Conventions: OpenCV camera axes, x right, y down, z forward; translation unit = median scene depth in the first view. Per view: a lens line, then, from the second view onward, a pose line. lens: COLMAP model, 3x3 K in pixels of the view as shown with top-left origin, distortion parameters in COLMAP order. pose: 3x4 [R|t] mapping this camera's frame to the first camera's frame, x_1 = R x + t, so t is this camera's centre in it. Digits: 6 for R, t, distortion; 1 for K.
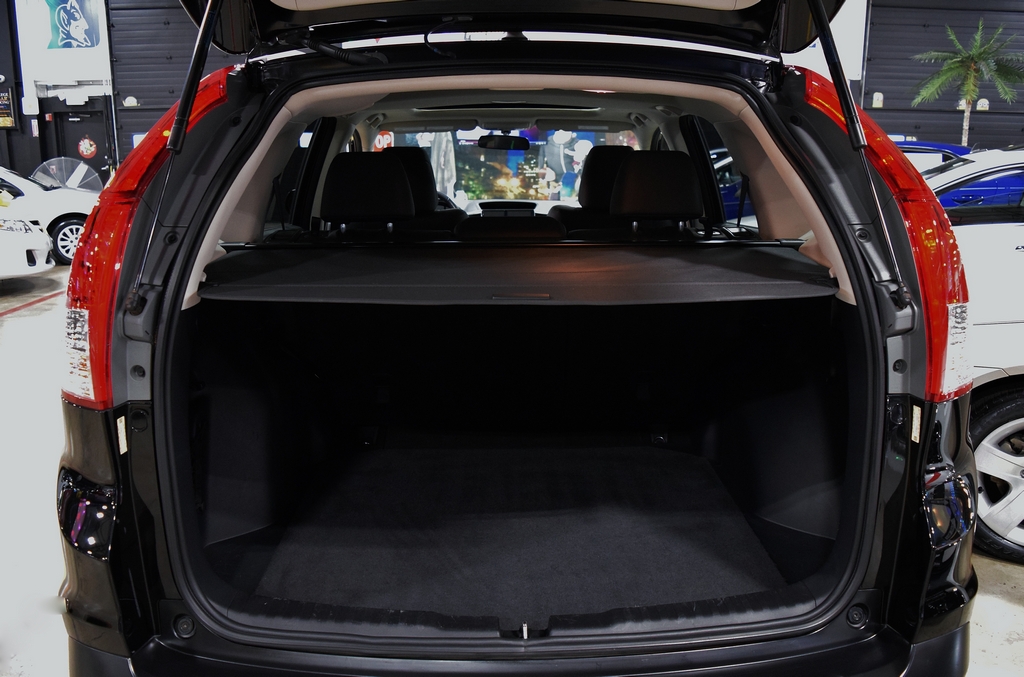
lens RADIAL K [[801.7, 0, 517.4], [0, 801.7, 338.1], [0, 0, 1]] dist [-0.098261, 0.024694]
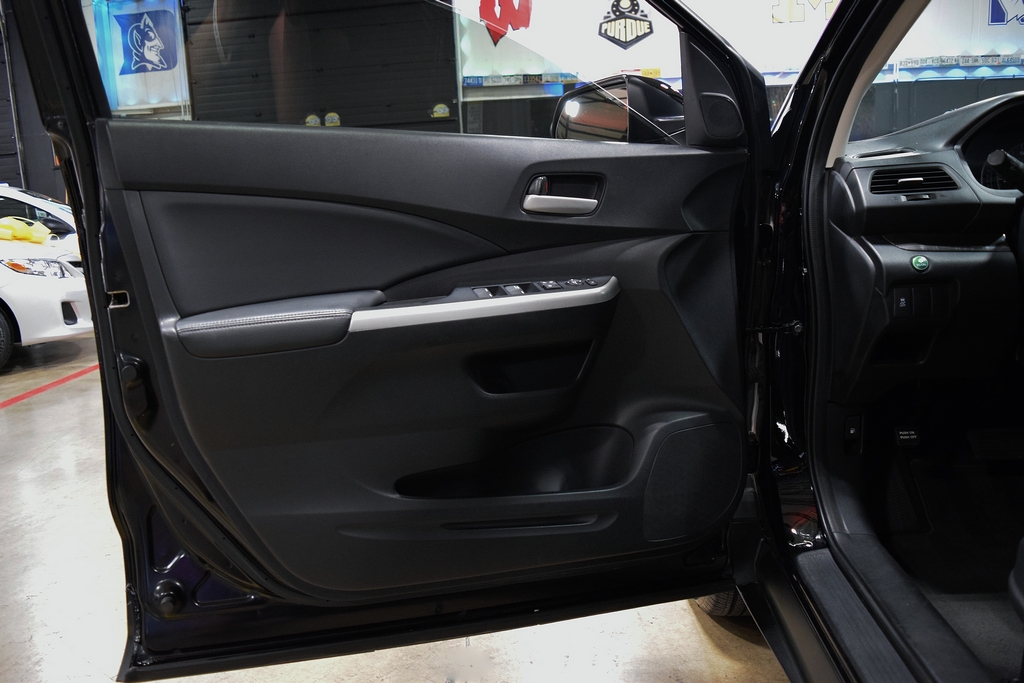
lens RADIAL K [[801.7, 0, 506.9], [0, 801.7, 343.5], [0, 0, 1]] dist [-0.098261, 0.024694]
pose [[0.993078, -0.030533, -0.113415, -0.082352], [0.025427, 0.998609, -0.046199, -0.017860], [0.114668, 0.042996, 0.992473, 0.184646]]
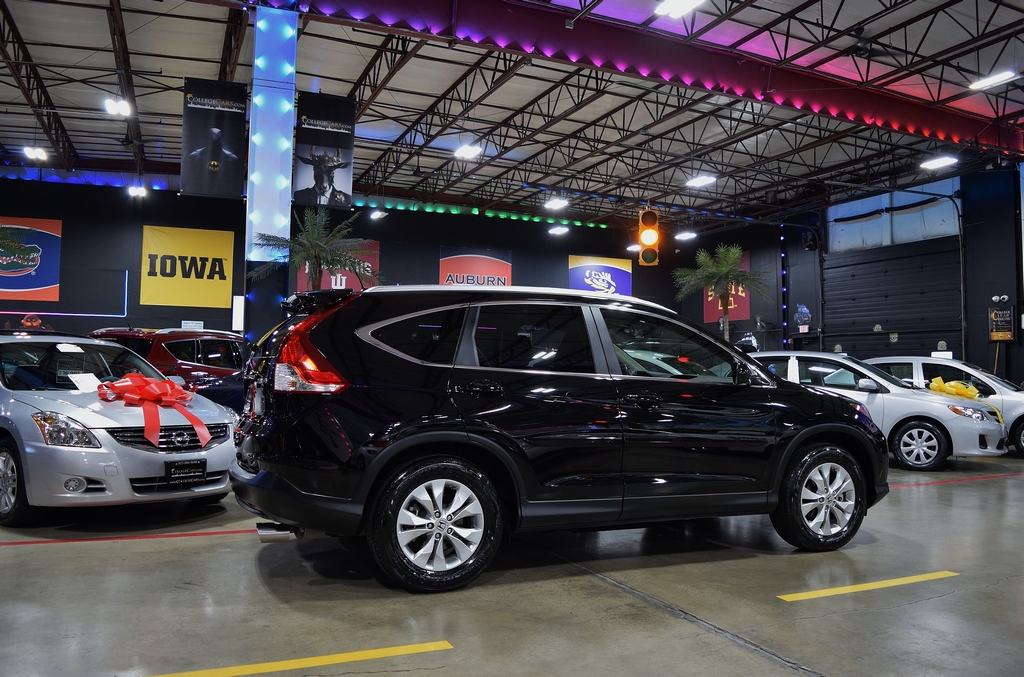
lens RADIAL K [[801.7, 0, 512.6], [0, 801.7, 337.1], [0, 0, 1]] dist [-0.098261, 0.024694]
pose [[0.383316, -0.036115, -0.922911, 0.098039], [-0.226333, 0.965096, -0.131769, 0.031360], [0.895456, 0.259395, 0.361763, -0.052802]]
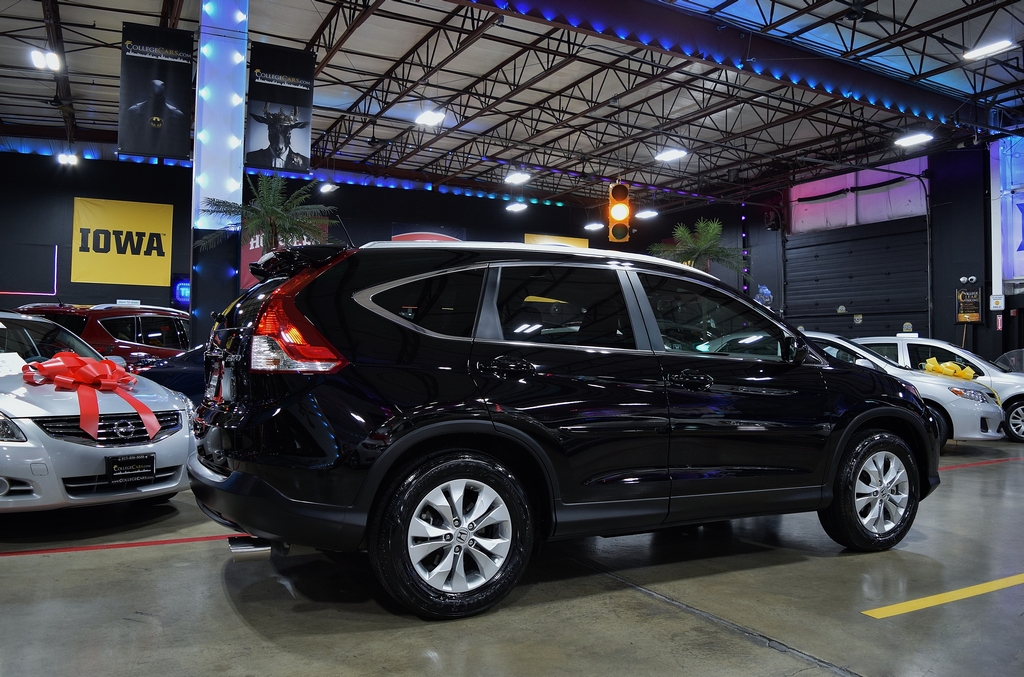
lens RADIAL K [[801.7, 0, 512.3], [0, 801.7, 335.9], [0, 0, 1]] dist [-0.098261, 0.024694]
pose [[0.449819, -0.017978, -0.892939, 0.035006], [-0.218182, 0.967293, -0.129385, 0.035237], [0.866059, 0.253023, 0.431185, -0.056405]]
